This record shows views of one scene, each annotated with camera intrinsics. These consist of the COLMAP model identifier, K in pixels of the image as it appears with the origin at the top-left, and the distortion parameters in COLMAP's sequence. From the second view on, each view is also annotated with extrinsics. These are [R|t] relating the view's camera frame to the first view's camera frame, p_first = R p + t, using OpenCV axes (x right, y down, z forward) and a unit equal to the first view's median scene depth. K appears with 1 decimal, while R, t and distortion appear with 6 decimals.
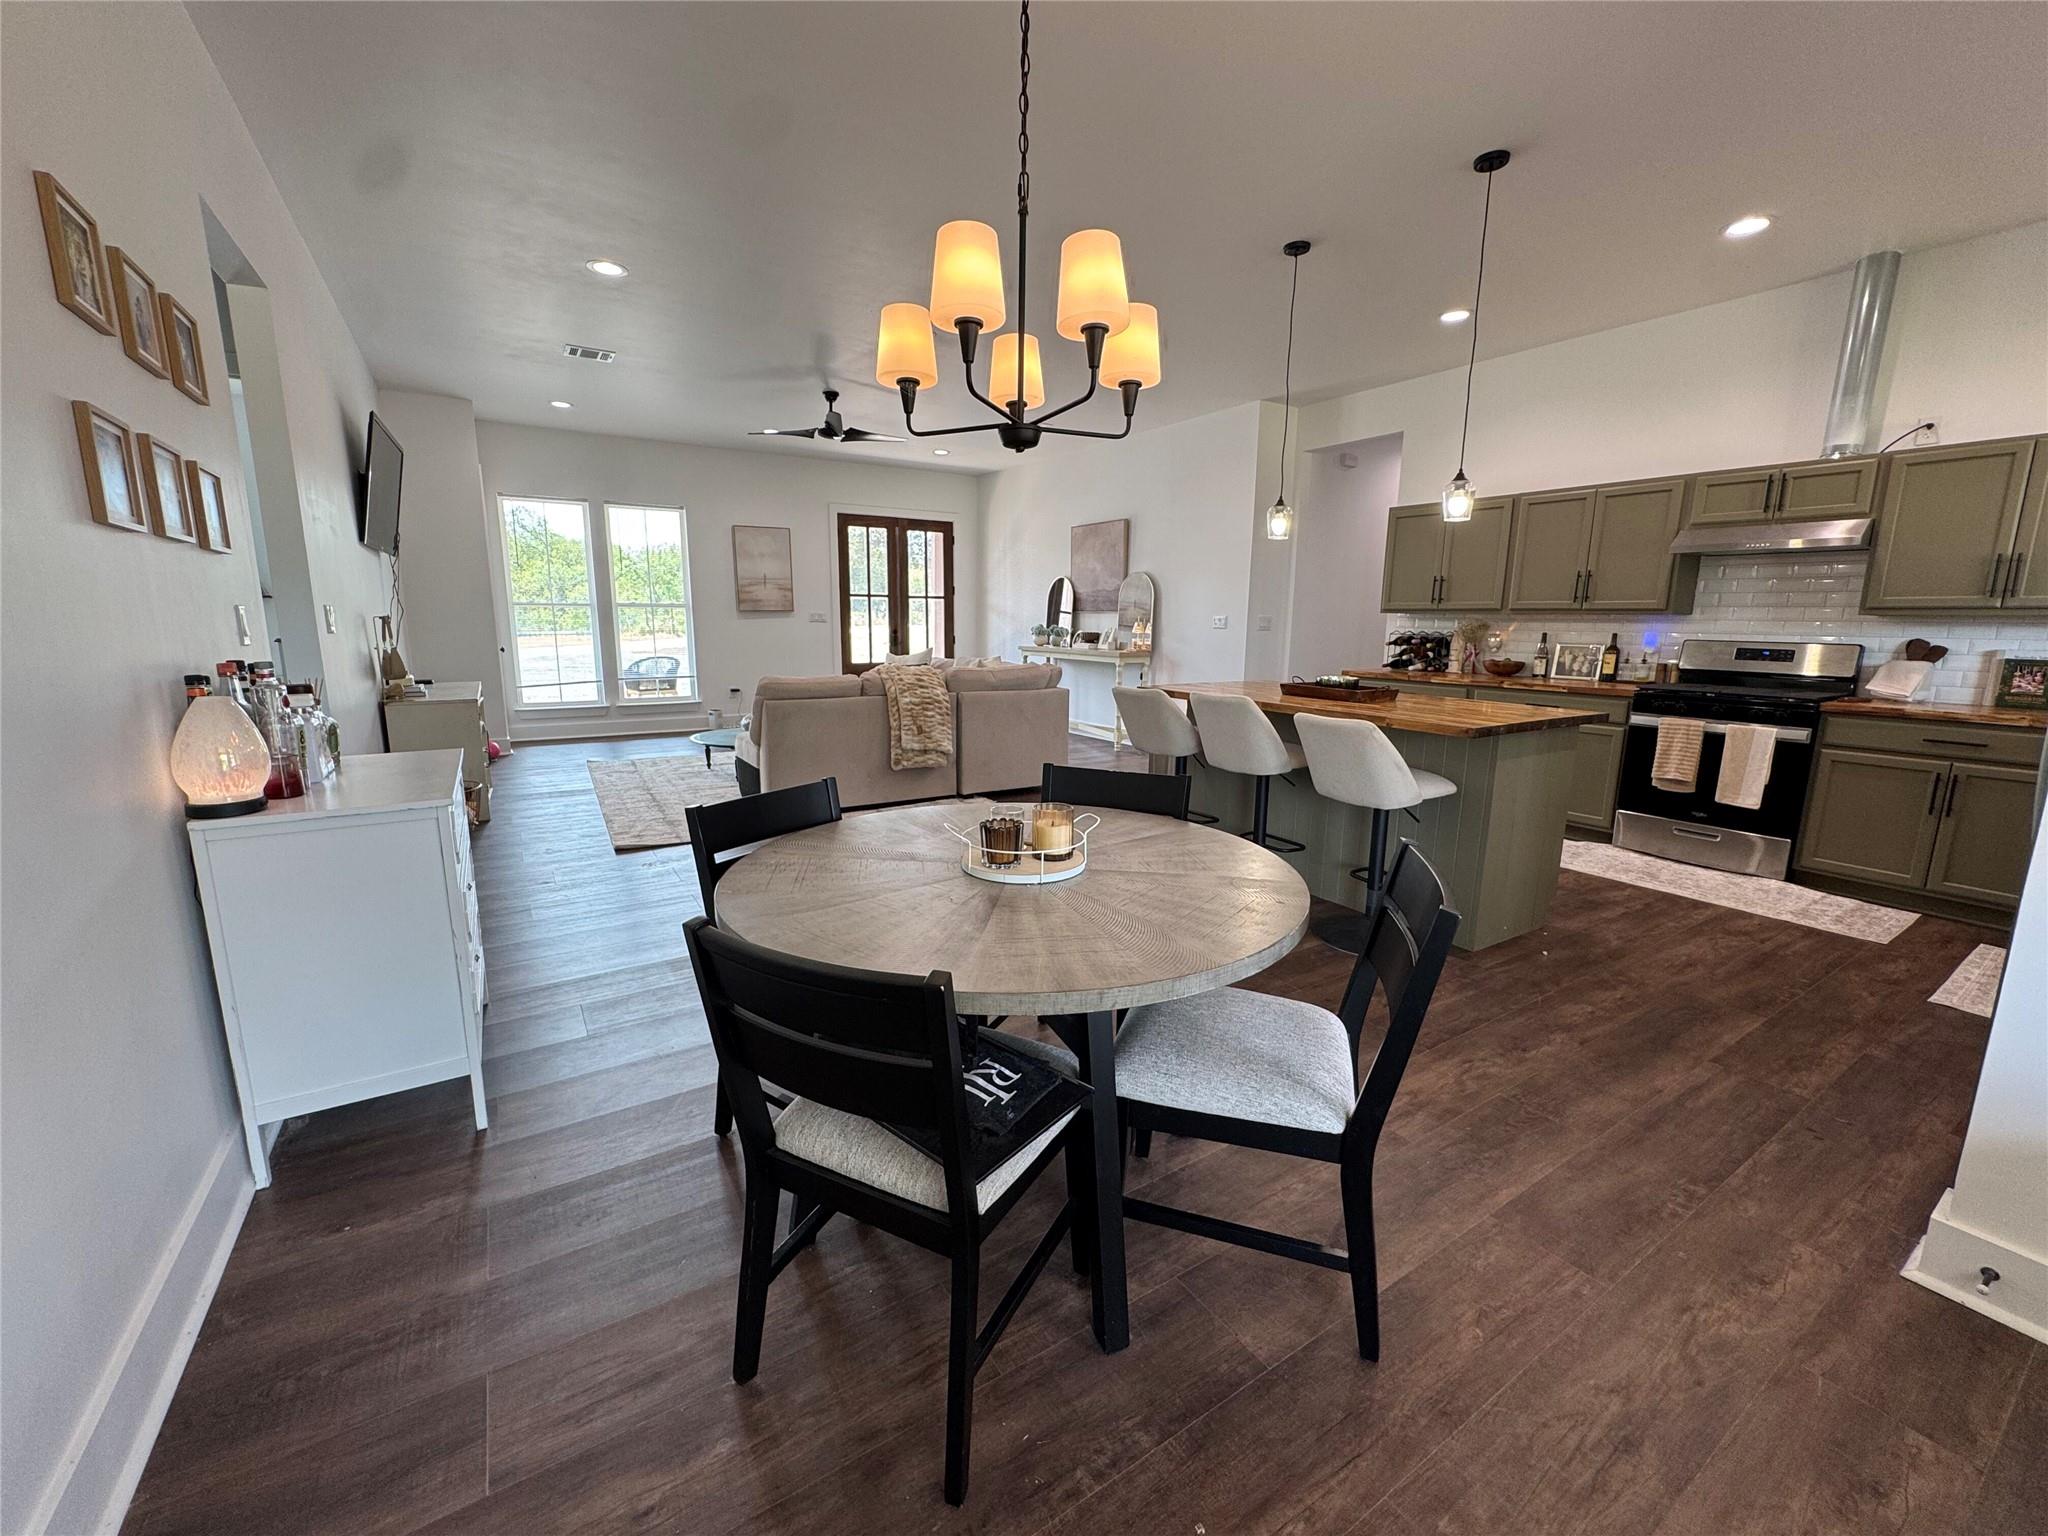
lens RADIAL K [[818.6, 0, 1016.2], [0, 818.6, 761.3], [0, 0, 1]] dist [-0.002940, 0.000491]
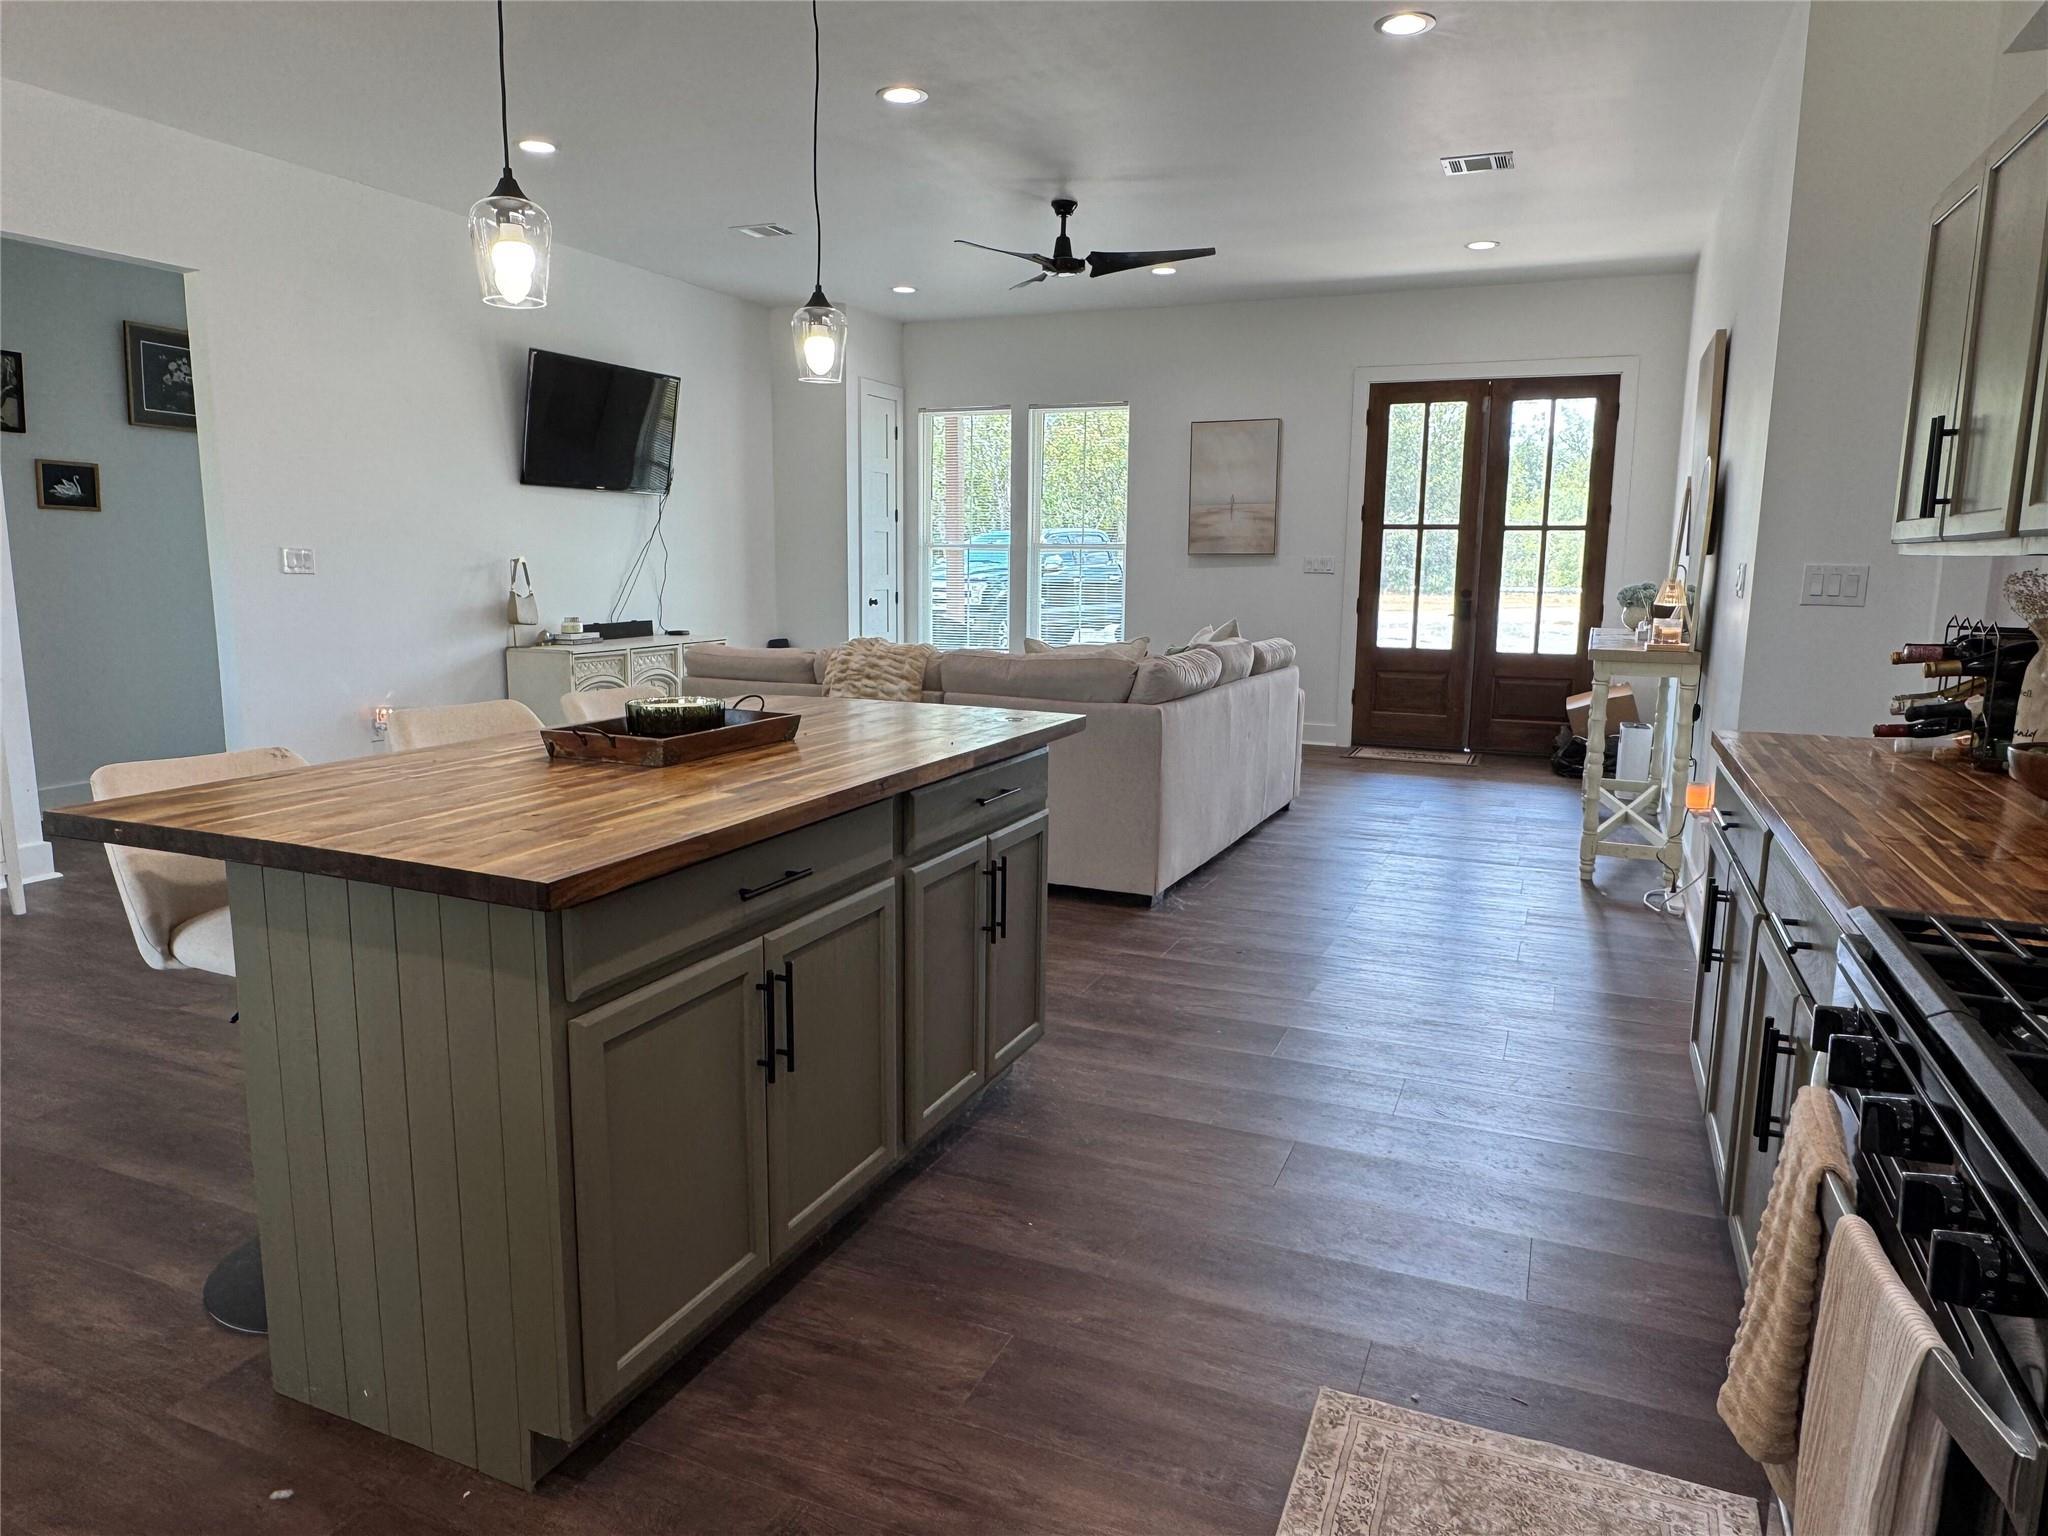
lens RADIAL K [[1315.7, 0, 1017.5], [0, 1315.7, 781.1], [0, 0, 1]] dist [-0.001046, -0.004022]
pose [[0.569146, 0.136878, -0.810763, 0.697844], [-0.147034, 0.987096, 0.063432, -0.086019], [0.808983, 0.083108, 0.581927, 0.481529]]
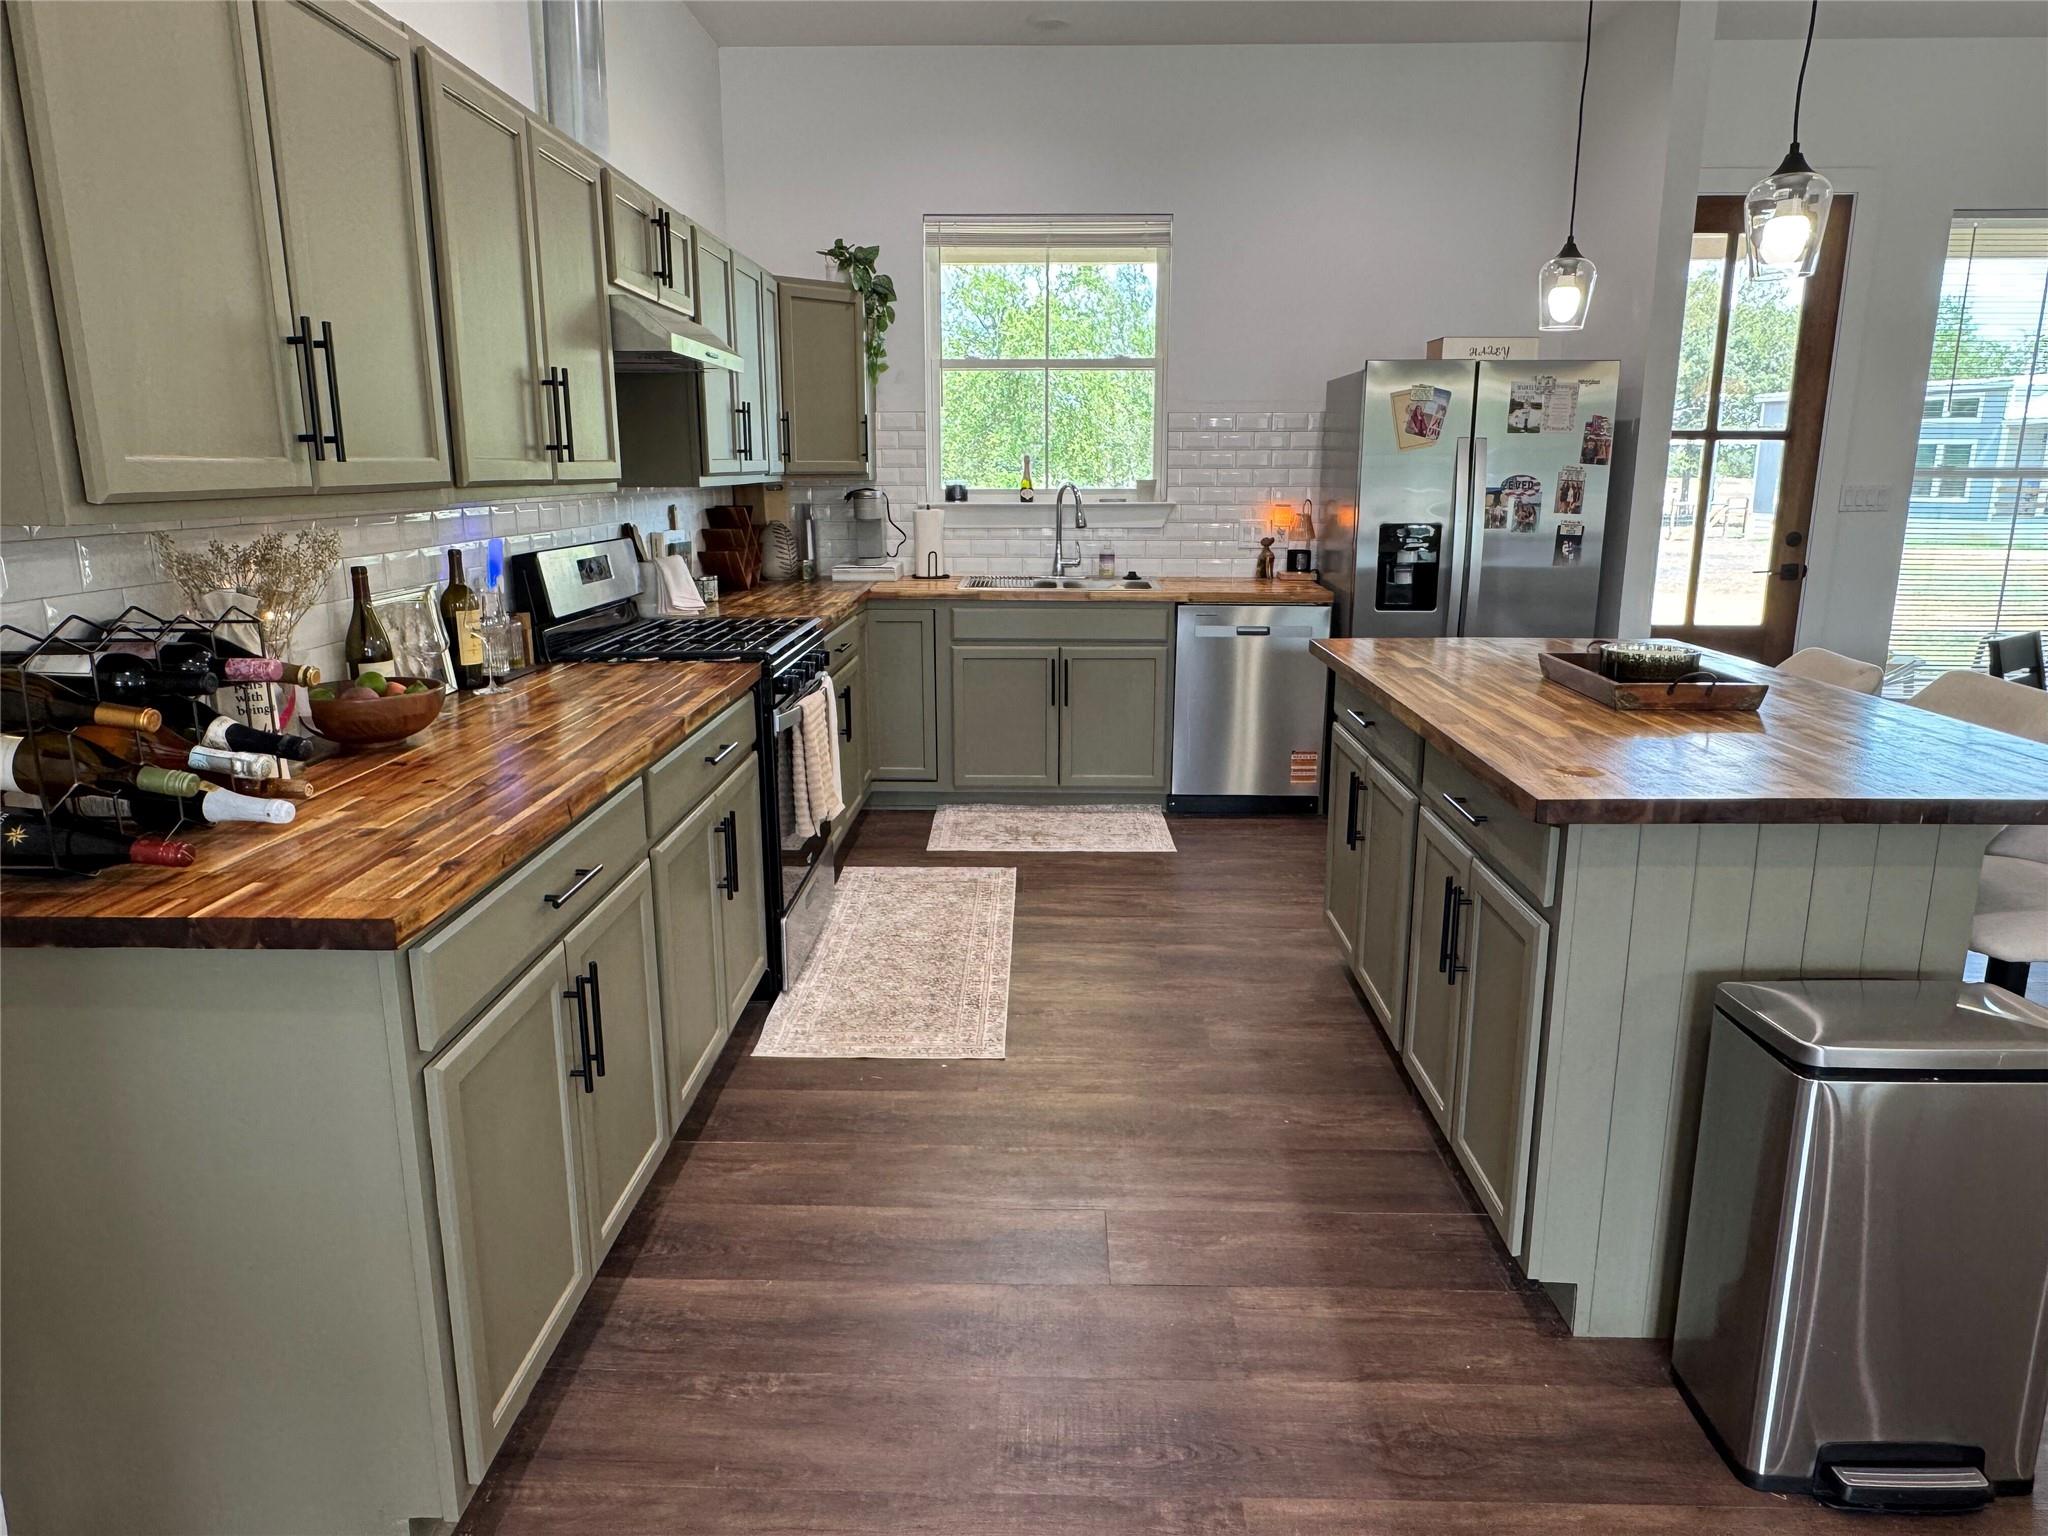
lens RADIAL K [[1315.7, 0, 1019.5], [0, 1315.7, 764.5], [0, 0, 1]] dist [-0.001046, -0.004022]
pose [[-0.832180, -0.128302, 0.539458, 0.184866], [0.094523, 0.925801, 0.366002, -0.219107], [-0.546390, 0.355571, -0.758306, 1.140646]]
